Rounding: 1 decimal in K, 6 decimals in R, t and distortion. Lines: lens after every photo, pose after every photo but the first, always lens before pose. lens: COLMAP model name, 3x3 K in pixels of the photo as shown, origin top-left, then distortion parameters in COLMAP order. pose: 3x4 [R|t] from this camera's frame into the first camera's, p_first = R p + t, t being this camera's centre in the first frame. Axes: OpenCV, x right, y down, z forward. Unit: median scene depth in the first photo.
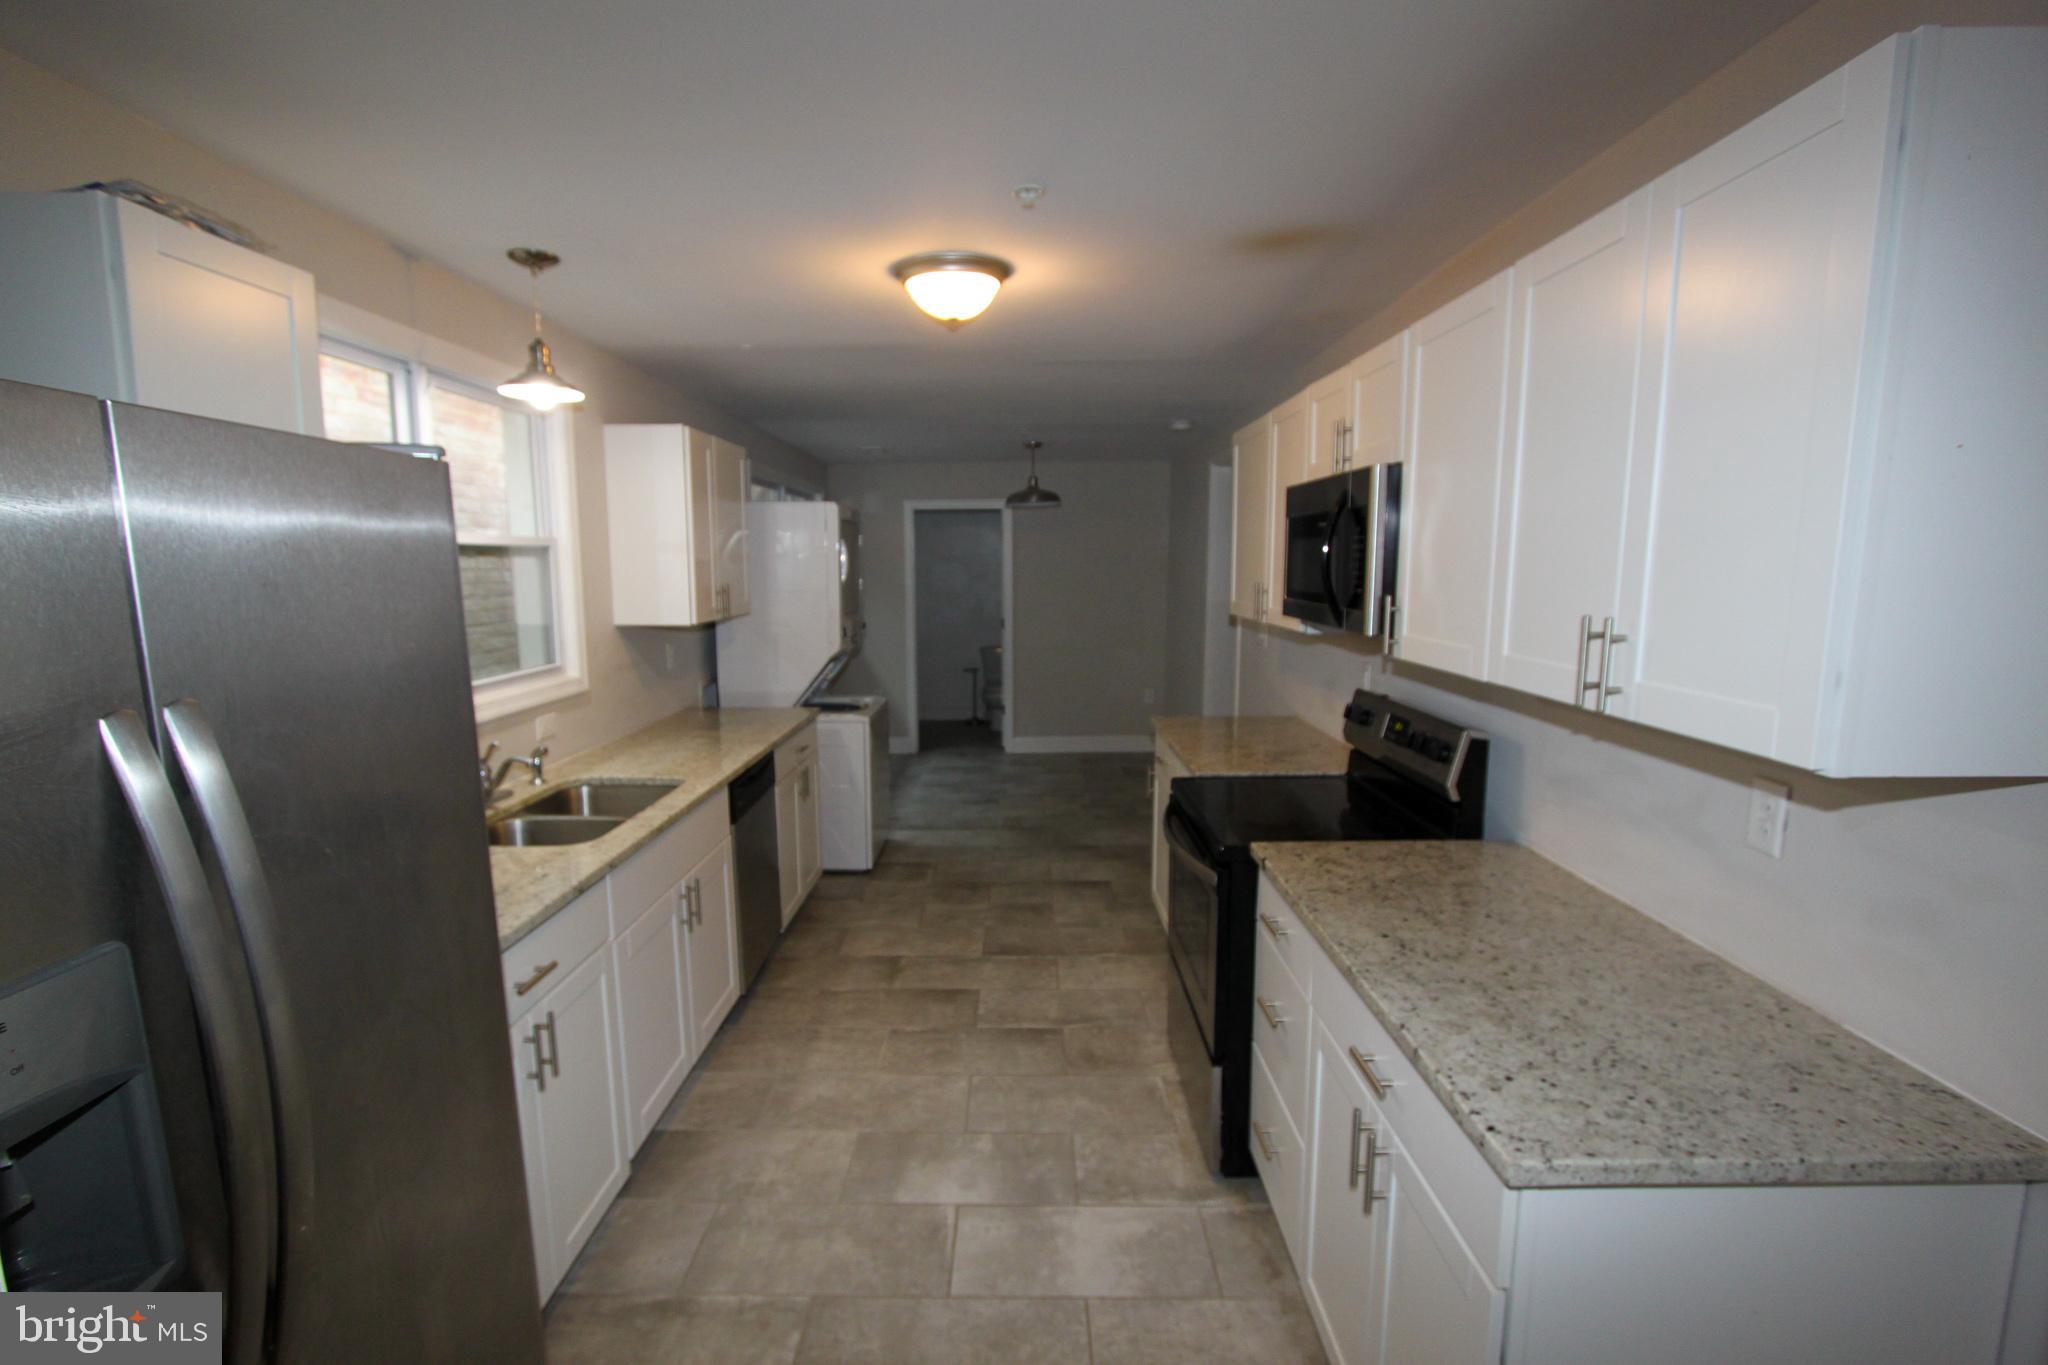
lens RADIAL K [[934.9, 0, 1005.1], [0, 934.9, 695.4], [0, 0, 1]] dist [-0.023578, 0.002055]
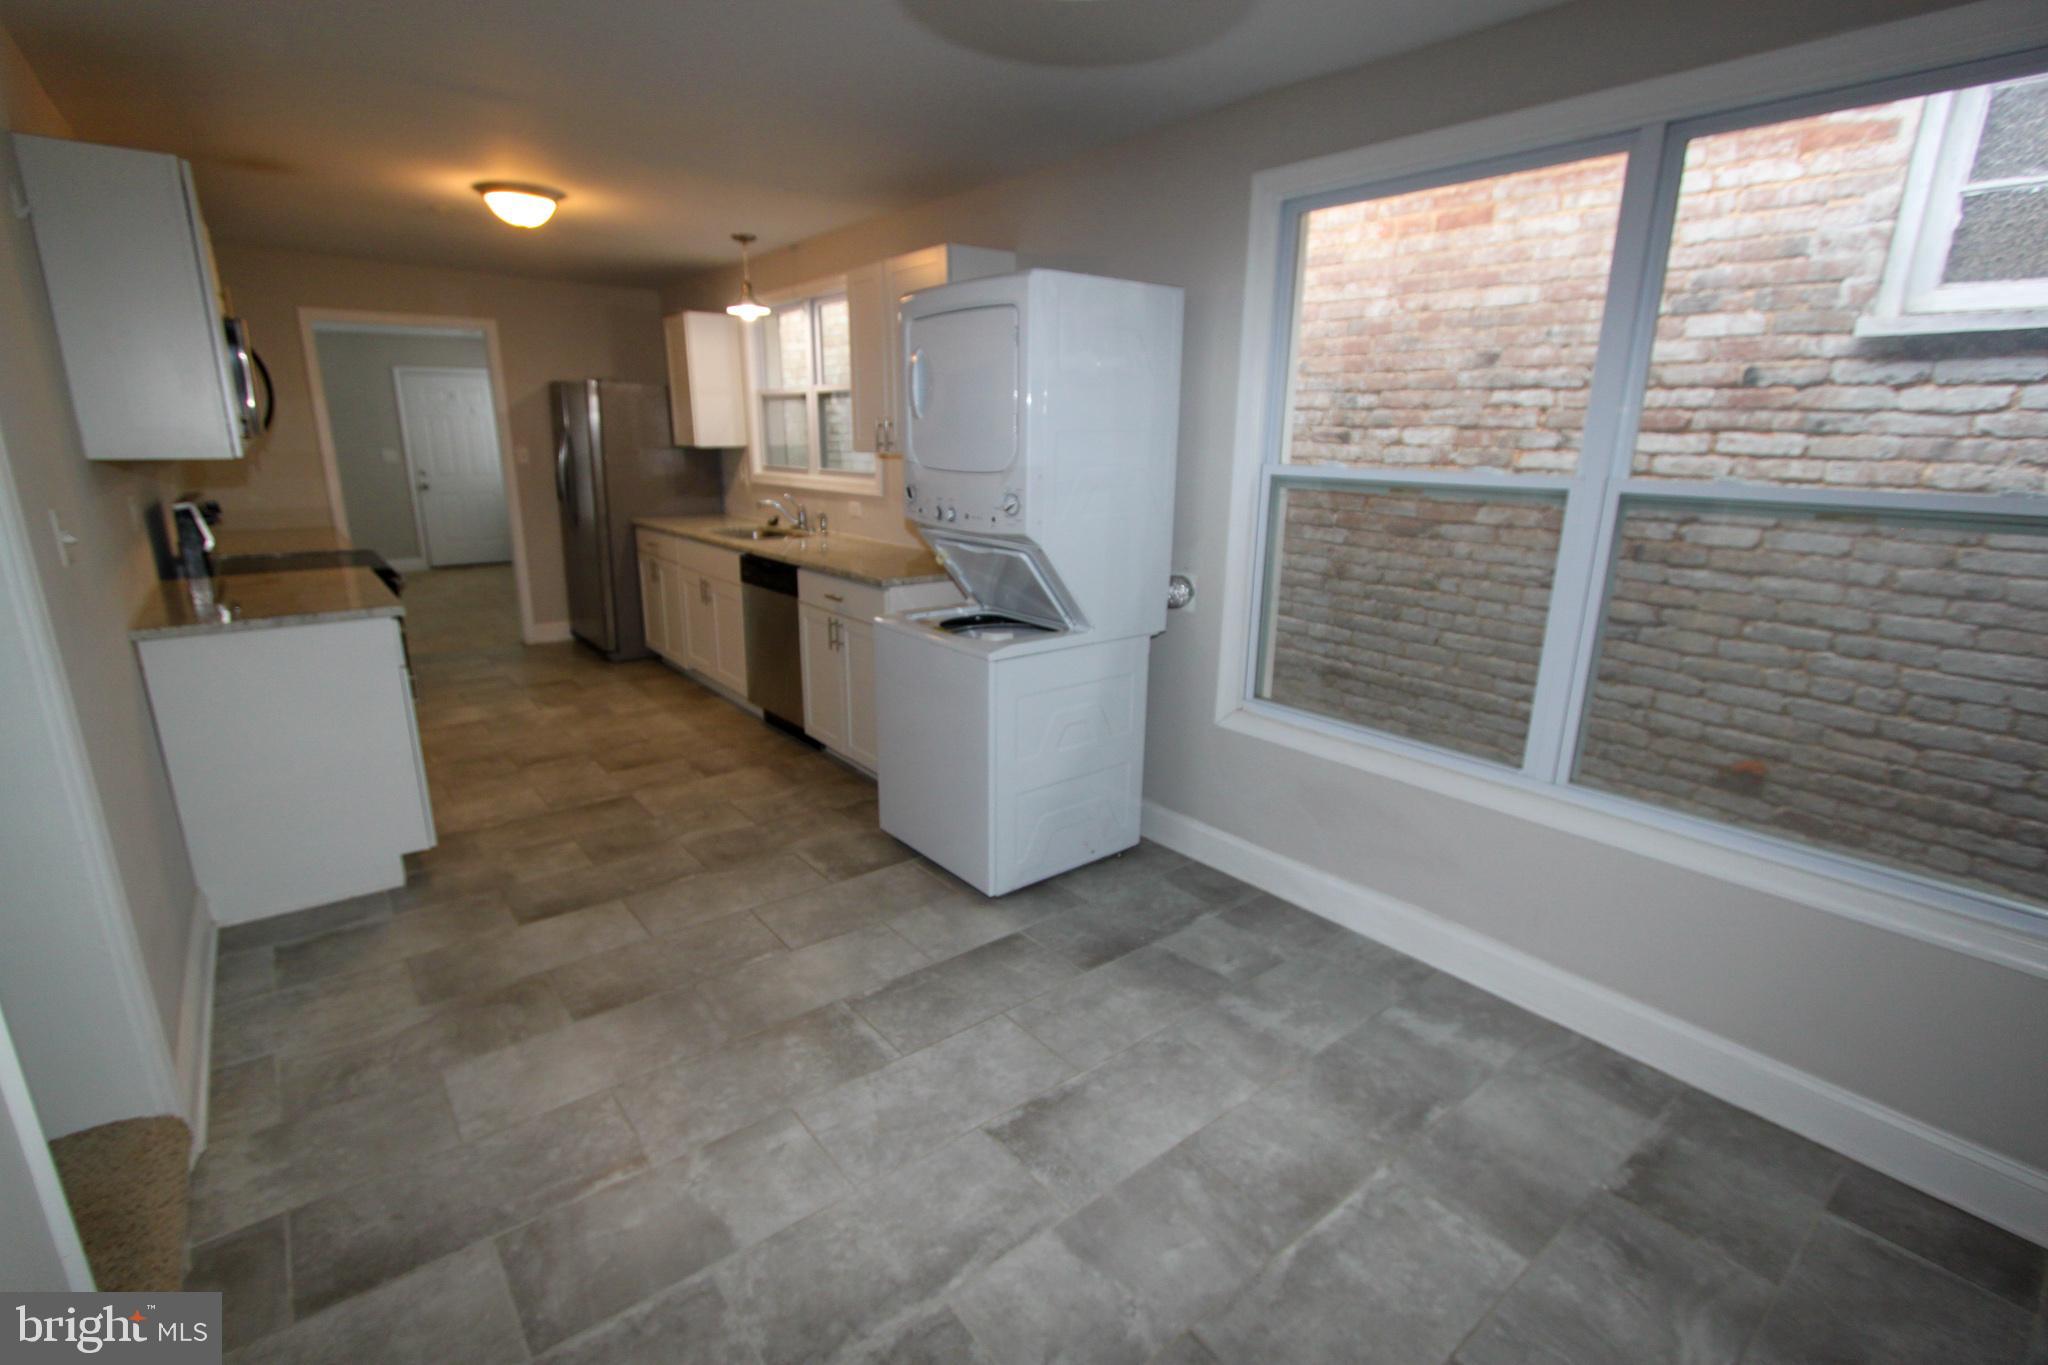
lens RADIAL K [[934.9, 0, 1005.1], [0, 934.9, 695.4], [0, 0, 1]] dist [-0.023578, 0.002055]
pose [[-0.774690, 0.162921, -0.610993, 0.307493], [-0.098499, 0.923354, 0.371101, -0.275135], [0.624623, 0.347671, -0.699265, 2.281999]]
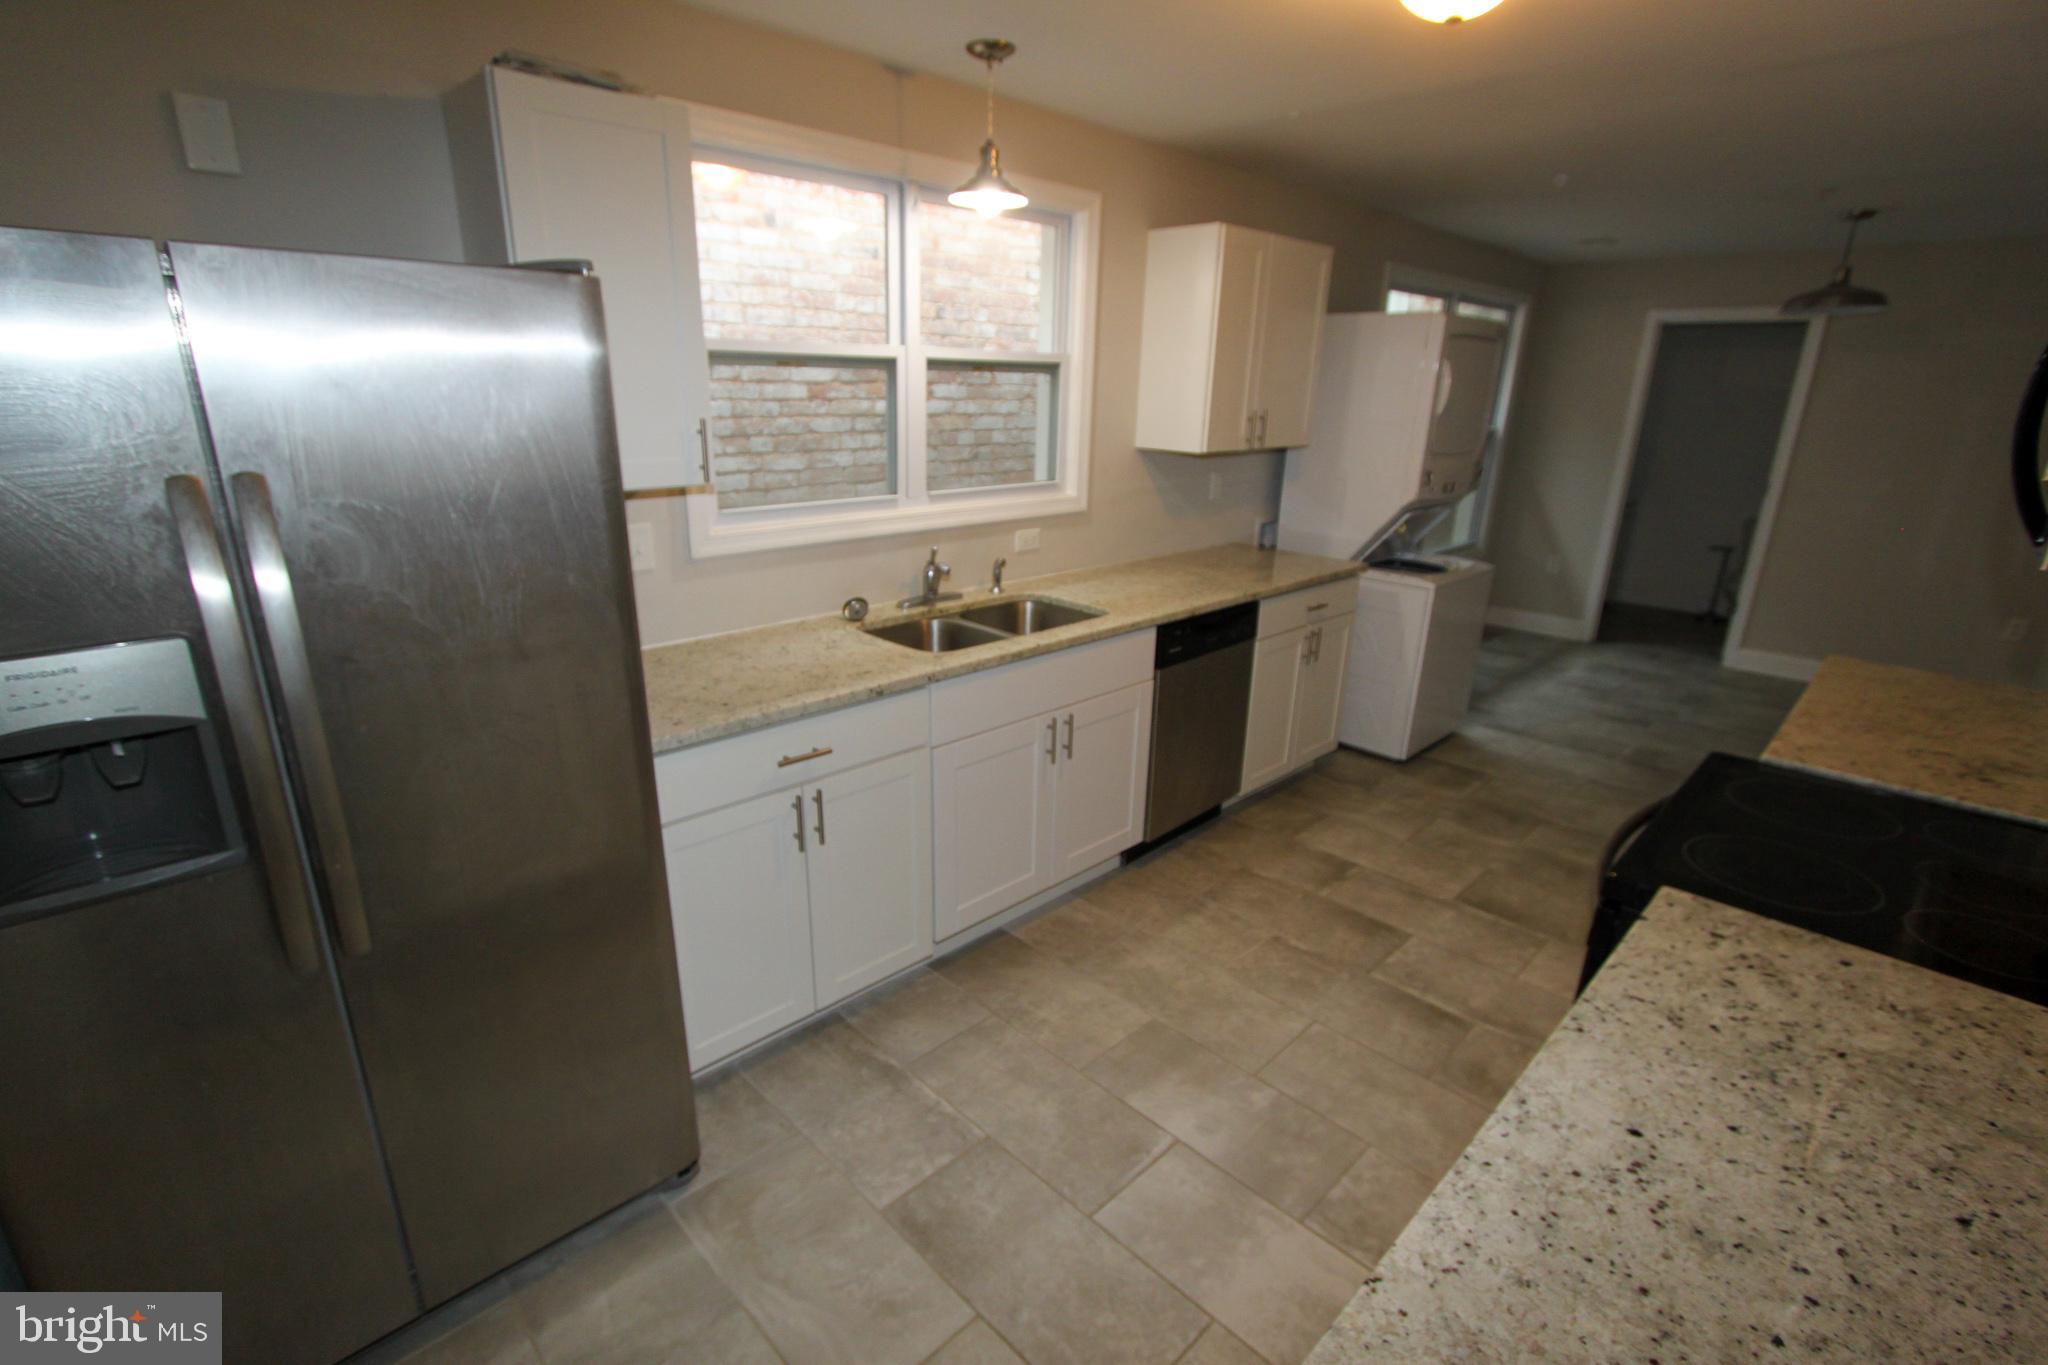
lens RADIAL K [[934.9, 0, 1005.1], [0, 934.9, 695.4], [0, 0, 1]] dist [-0.023578, 0.002055]
pose [[0.703576, 0.240742, -0.668599, 0.235437], [-0.118658, 0.967458, 0.223486, -0.029794], [0.700644, -0.077905, 0.709245, 0.209182]]
